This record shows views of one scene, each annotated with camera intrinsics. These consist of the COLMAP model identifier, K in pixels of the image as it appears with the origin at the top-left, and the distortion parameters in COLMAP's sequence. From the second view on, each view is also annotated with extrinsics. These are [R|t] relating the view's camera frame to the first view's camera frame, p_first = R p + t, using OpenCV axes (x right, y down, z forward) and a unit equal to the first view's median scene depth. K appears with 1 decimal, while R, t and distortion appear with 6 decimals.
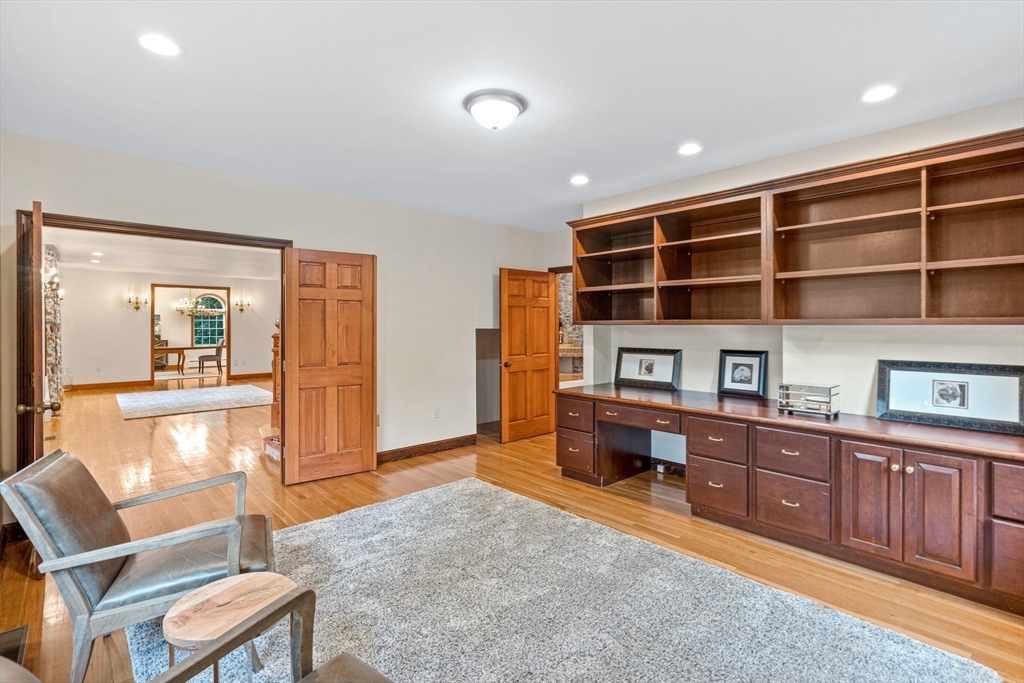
lens RADIAL K [[474.5, 0, 516.5], [0, 474.5, 330.5], [0, 0, 1]] dist [-0.001572, 0.000138]
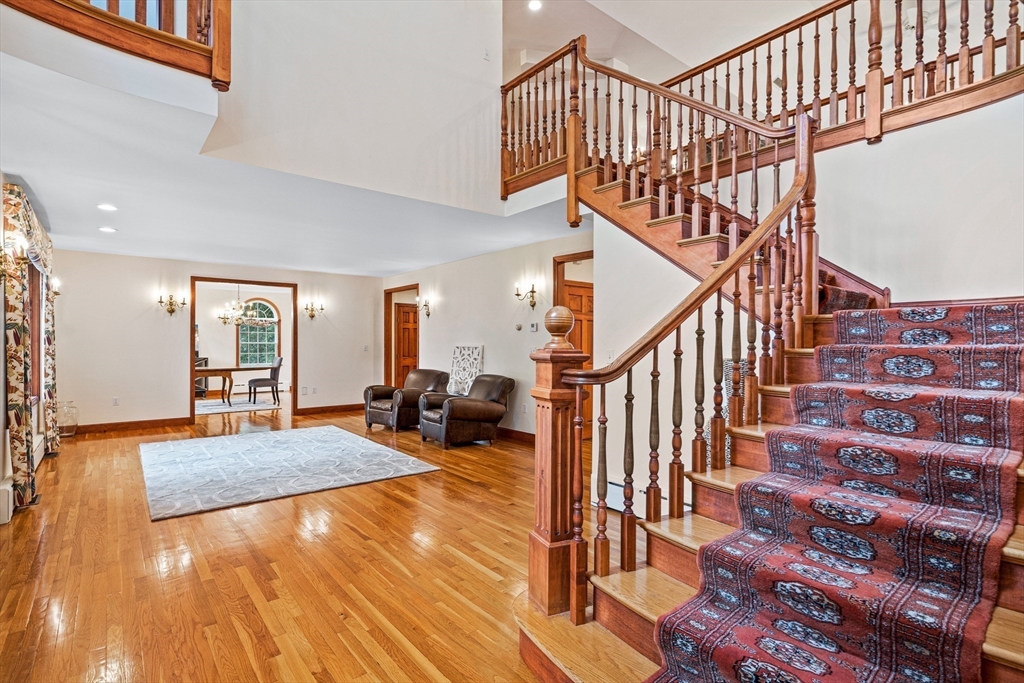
lens RADIAL K [[487.8, 0, 514.9], [0, 487.8, 348.5], [0, 0, 1]] dist [-0.000382, -0.000656]
pose [[0.998500, 0.003641, -0.054626, -0.210008], [-0.003575, 0.999993, 0.001305, 0.002624], [0.054631, -0.001108, 0.998506, 0.255516]]
